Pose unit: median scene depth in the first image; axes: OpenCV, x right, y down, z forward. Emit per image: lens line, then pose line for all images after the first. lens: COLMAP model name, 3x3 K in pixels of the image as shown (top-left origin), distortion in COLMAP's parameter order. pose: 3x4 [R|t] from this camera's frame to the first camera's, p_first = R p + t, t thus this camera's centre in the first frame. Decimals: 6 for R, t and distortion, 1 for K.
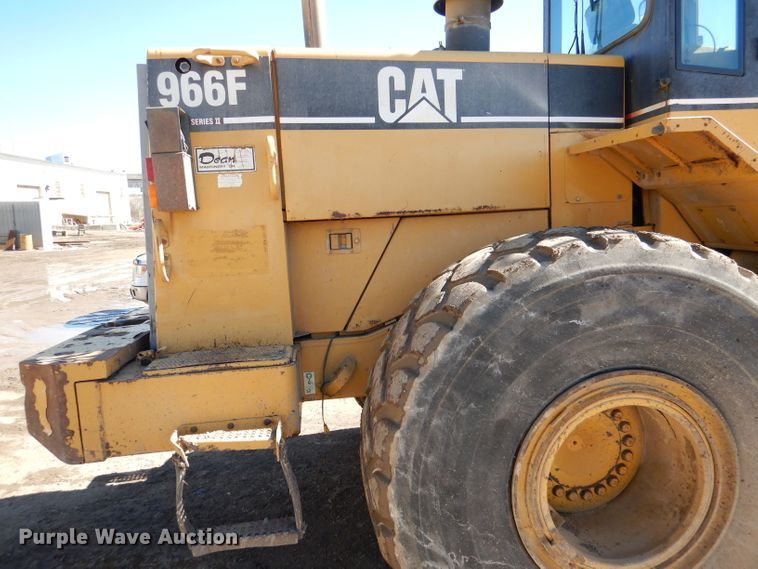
lens RADIAL K [[555.6, 0, 382.8], [0, 555.6, 275.8], [0, 0, 1]] dist [0.005912, 0.006500]
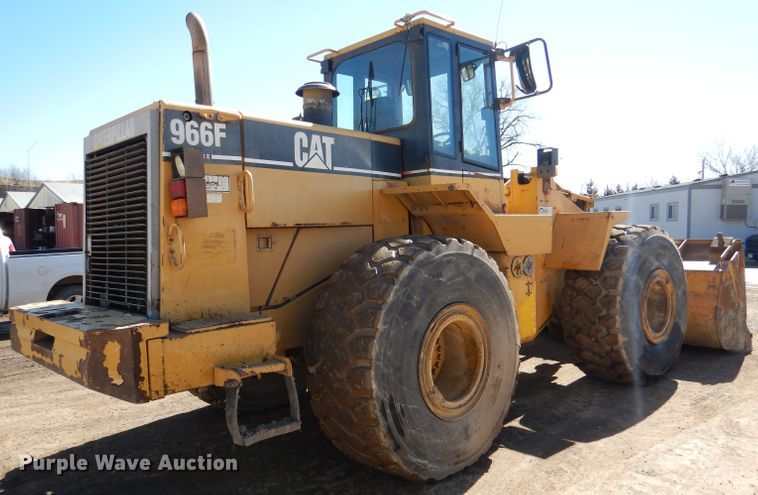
lens RADIAL K [[613.2, 0, 377.4], [0, 613.2, 244.9], [0, 0, 1]] dist [0.018325, 0.006925]
pose [[0.787588, 0.013142, 0.616062, -0.926805], [0.047215, 0.995546, -0.081598, 0.097674], [-0.614390, 0.093353, 0.783460, -0.484846]]
